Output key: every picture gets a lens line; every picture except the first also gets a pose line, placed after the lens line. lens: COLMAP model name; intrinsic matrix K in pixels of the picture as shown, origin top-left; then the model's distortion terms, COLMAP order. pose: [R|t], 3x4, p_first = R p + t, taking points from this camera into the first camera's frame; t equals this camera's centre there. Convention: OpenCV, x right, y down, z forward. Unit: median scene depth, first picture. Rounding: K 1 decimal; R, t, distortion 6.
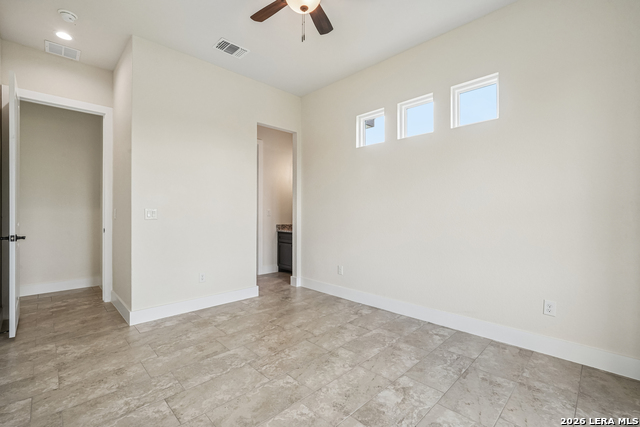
lens RADIAL K [[285.0, 0, 320.8], [0, 285.0, 214.0], [0, 0, 1]] dist [-0.002481, 0.000554]
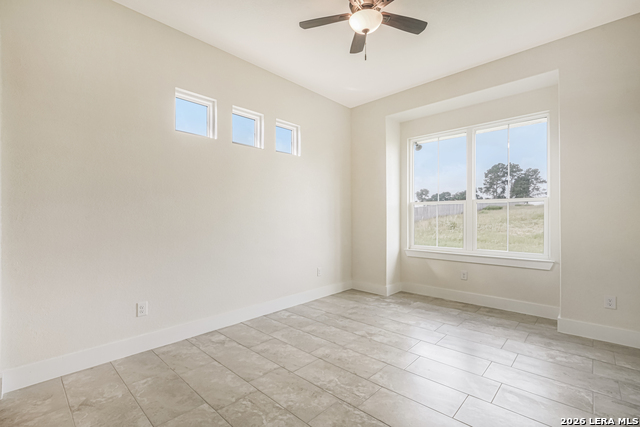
lens RADIAL K [[285.0, 0, 320.8], [0, 285.0, 214.0], [0, 0, 1]] dist [-0.002481, 0.000554]
pose [[-0.036164, 0.010763, 0.999288, -0.865299], [0.003965, 0.999936, -0.010626, -0.011516], [-0.999338, 0.003578, -0.036204, 0.917777]]
